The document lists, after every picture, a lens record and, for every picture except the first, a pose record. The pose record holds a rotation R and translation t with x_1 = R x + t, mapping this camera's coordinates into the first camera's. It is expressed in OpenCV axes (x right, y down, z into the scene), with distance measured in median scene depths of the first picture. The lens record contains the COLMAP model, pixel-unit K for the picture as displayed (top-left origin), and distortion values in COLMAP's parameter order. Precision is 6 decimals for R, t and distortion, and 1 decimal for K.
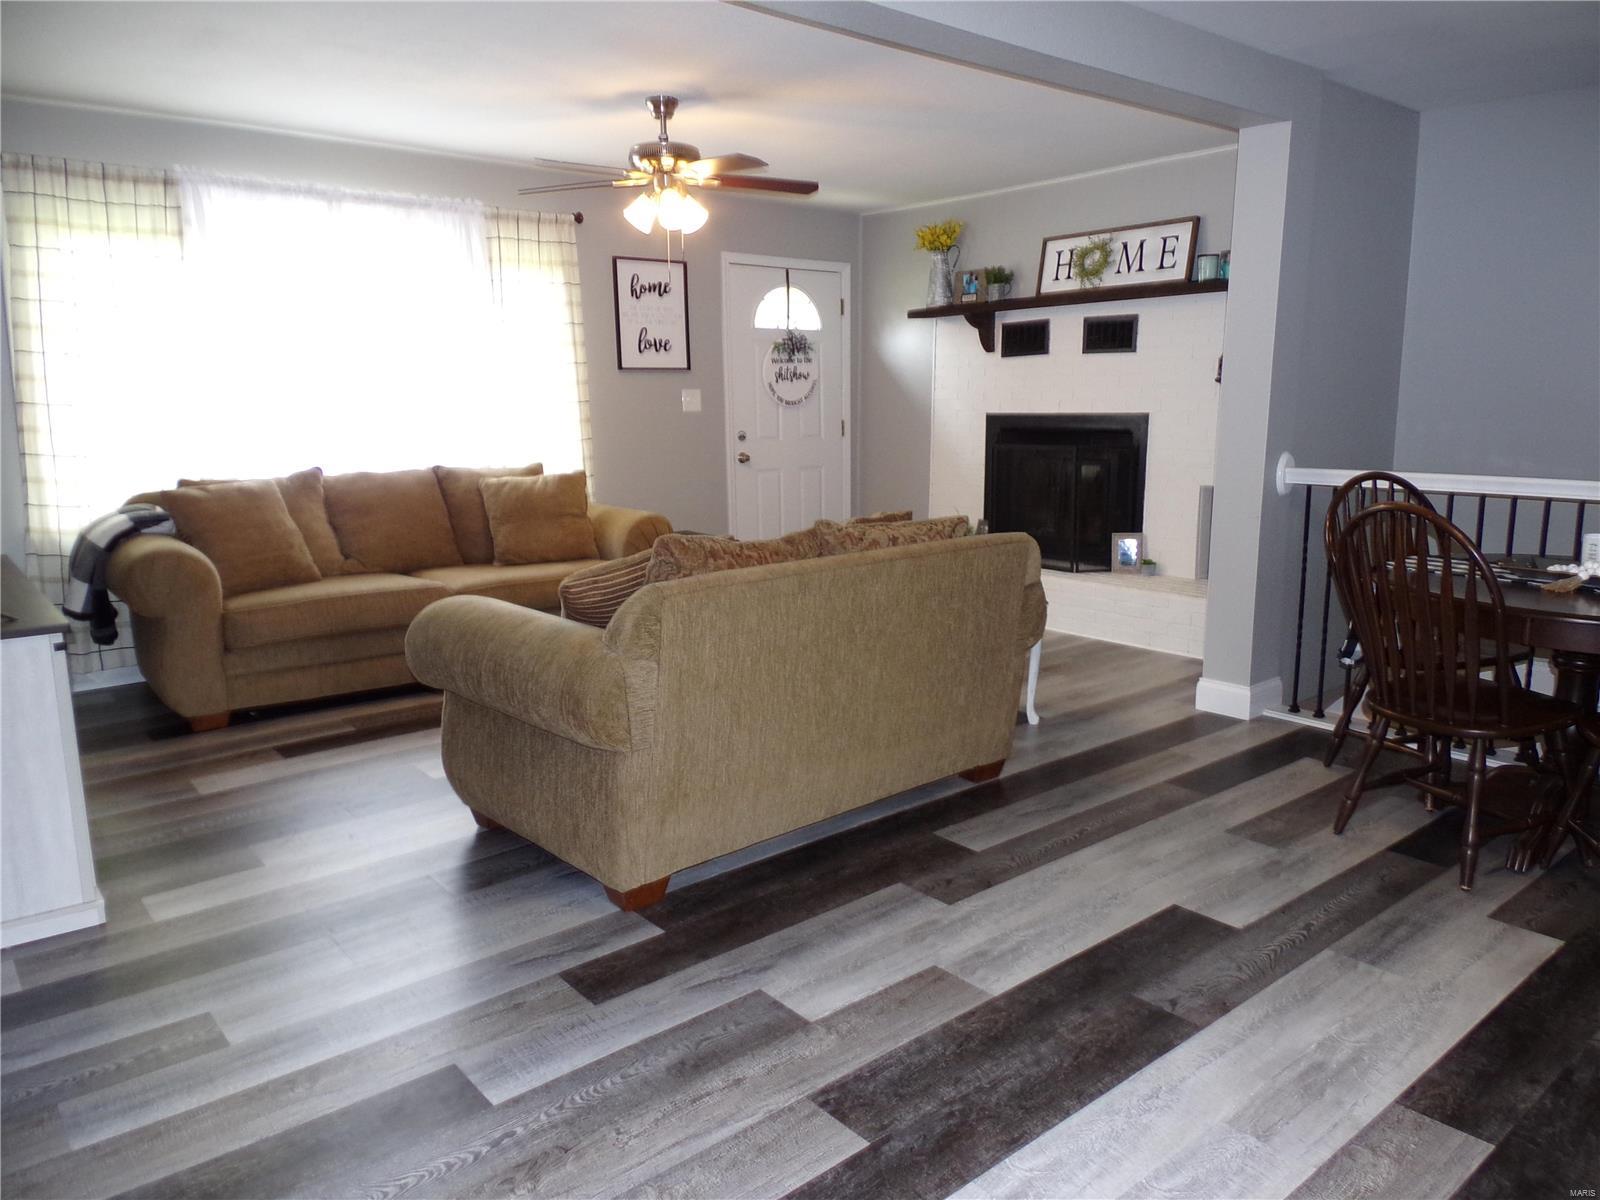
lens RADIAL K [[1124.3, 0, 820.5], [0, 1124.3, 601.3], [0, 0, 1]] dist [0.124834, -0.190189]
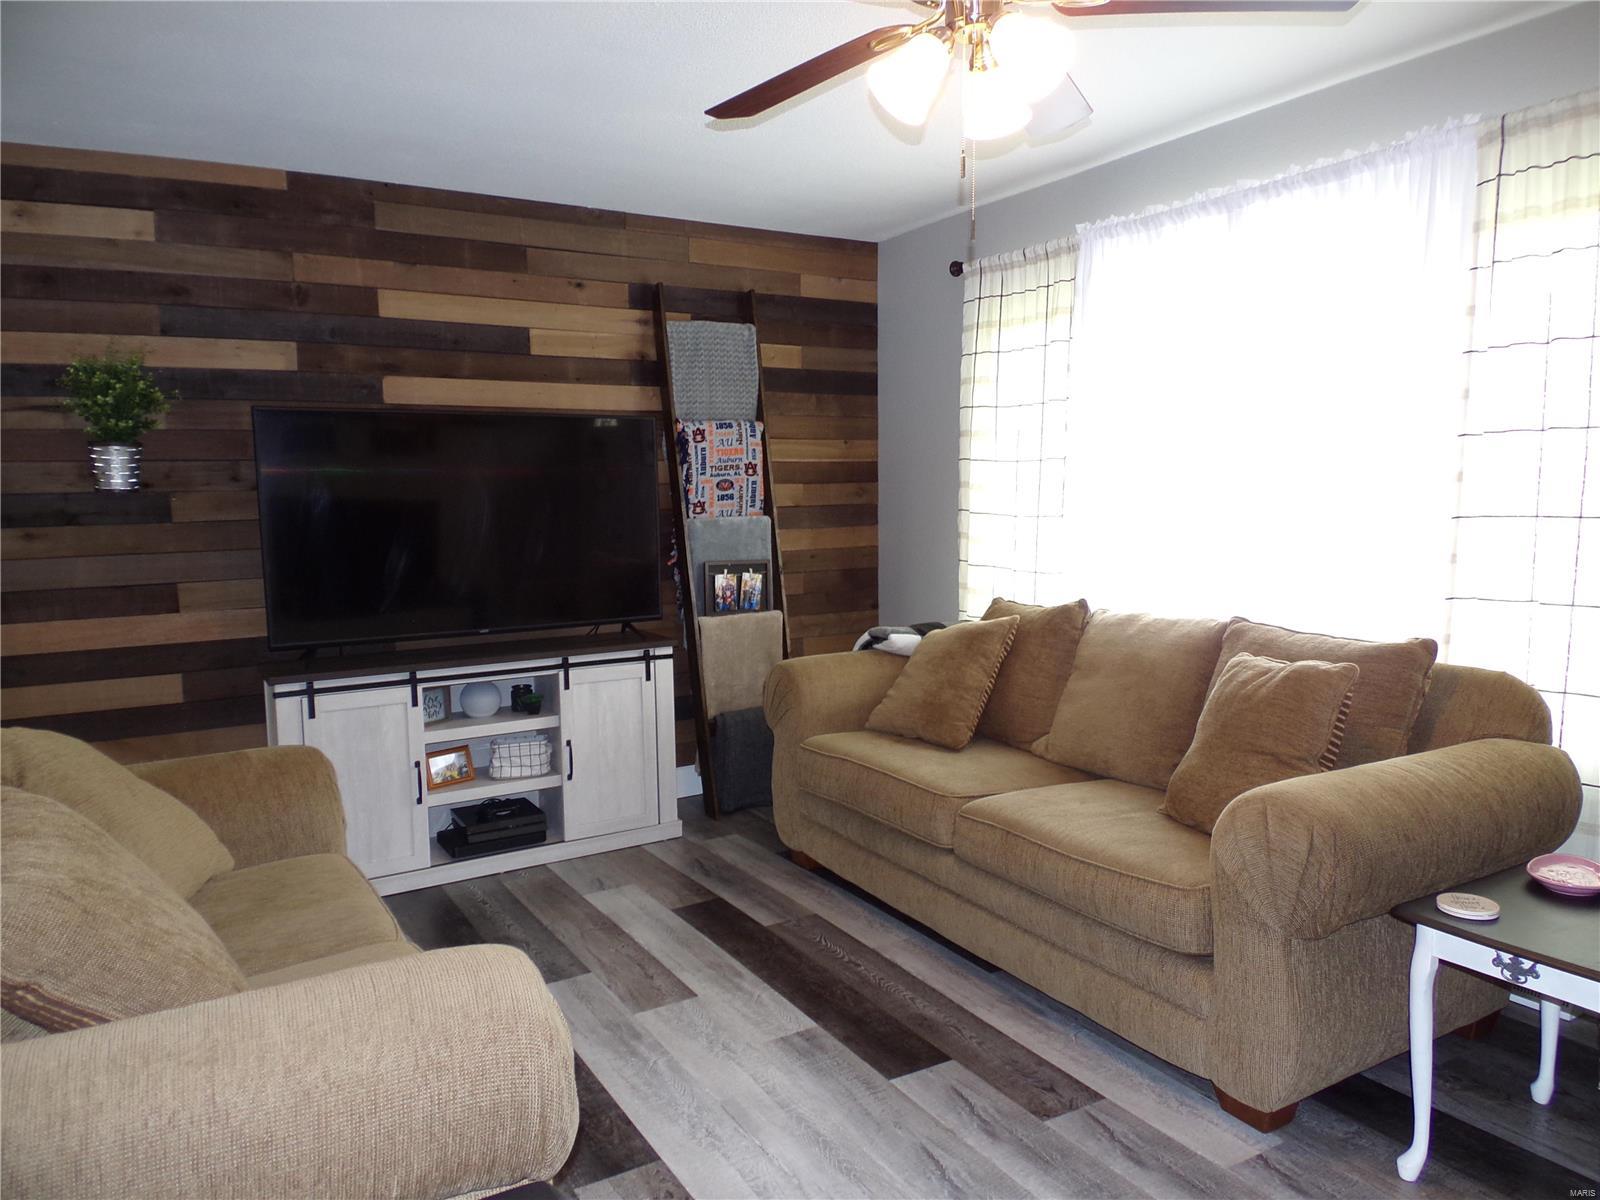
lens RADIAL K [[1124.3, 0, 820.5], [0, 1124.3, 601.3], [0, 0, 1]] dist [0.124834, -0.190189]
pose [[-0.164036, 0.095117, -0.981858, 0.290855], [-0.167734, 0.978157, 0.122781, -0.179657], [0.972089, 0.184831, -0.144499, 0.958222]]
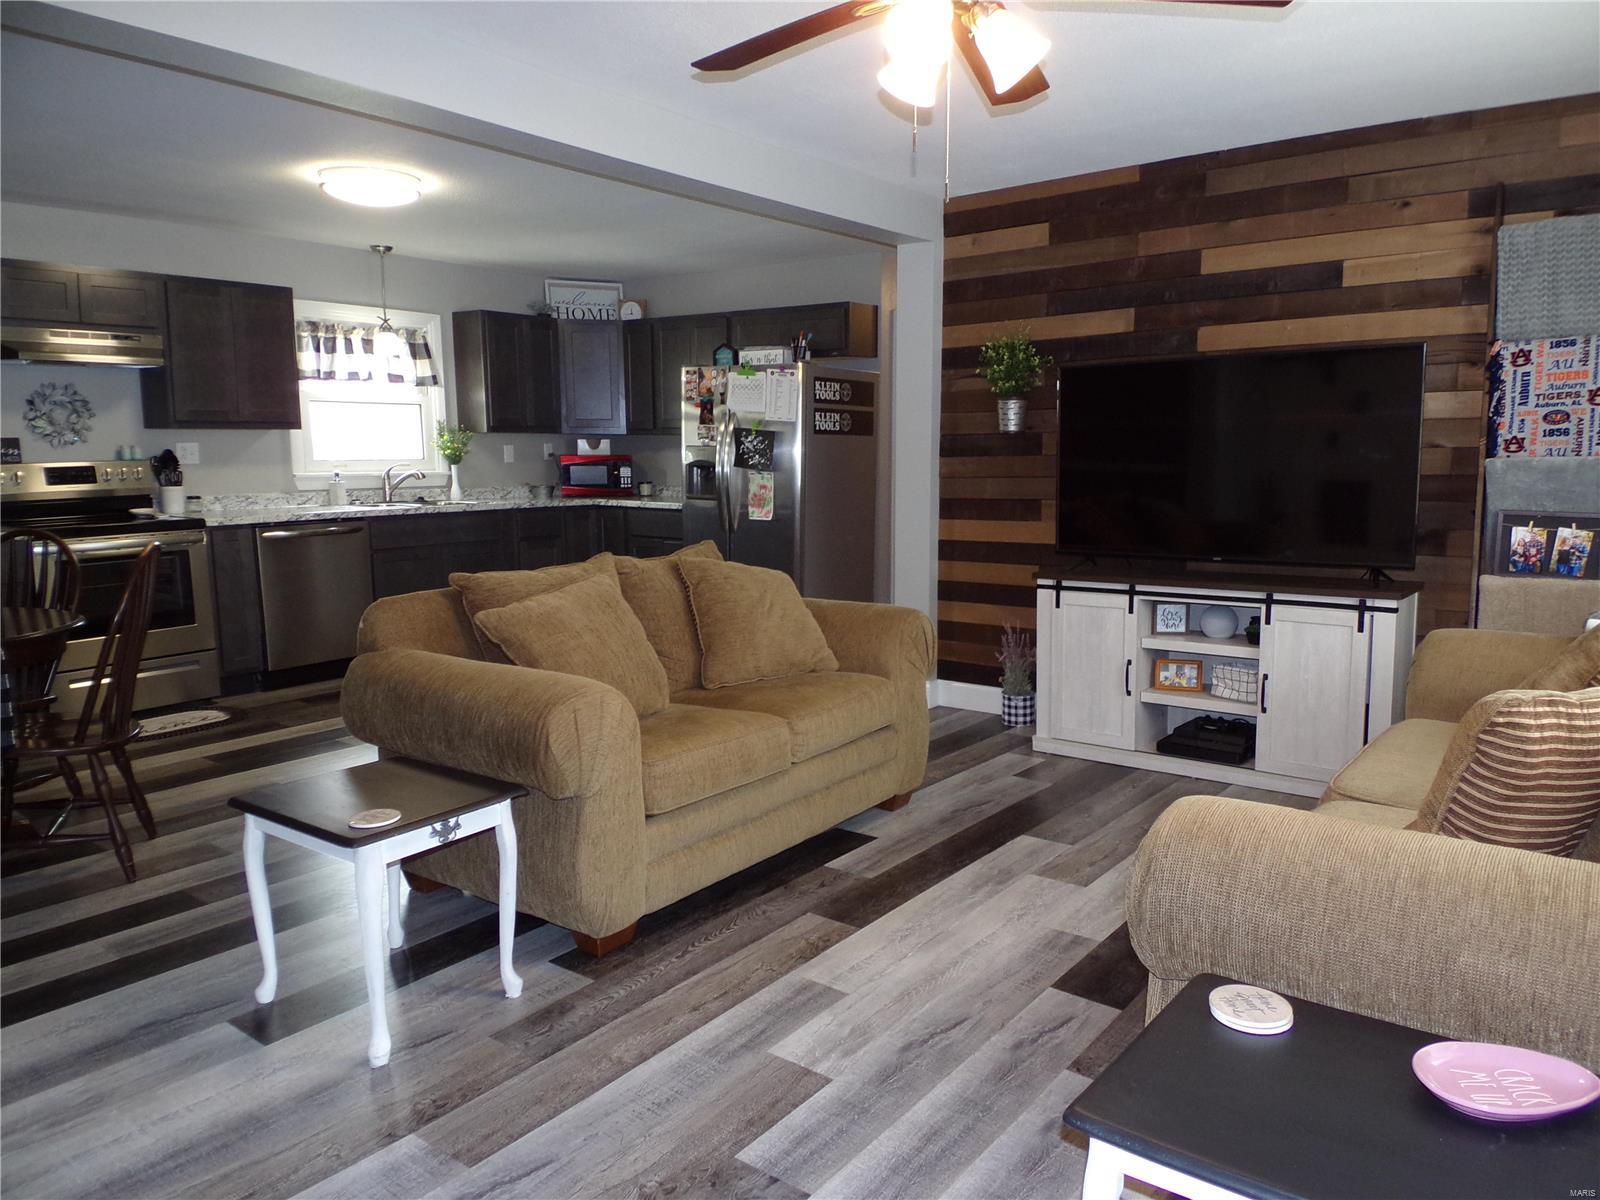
lens RADIAL K [[1124.3, 0, 820.5], [0, 1124.3, 601.3], [0, 0, 1]] dist [0.124834, -0.190189]
pose [[-0.979566, 0.037069, -0.197676, 0.020188], [-0.026836, 0.949988, 0.311131, -0.252425], [0.199323, 0.310079, -0.929581, 1.370693]]
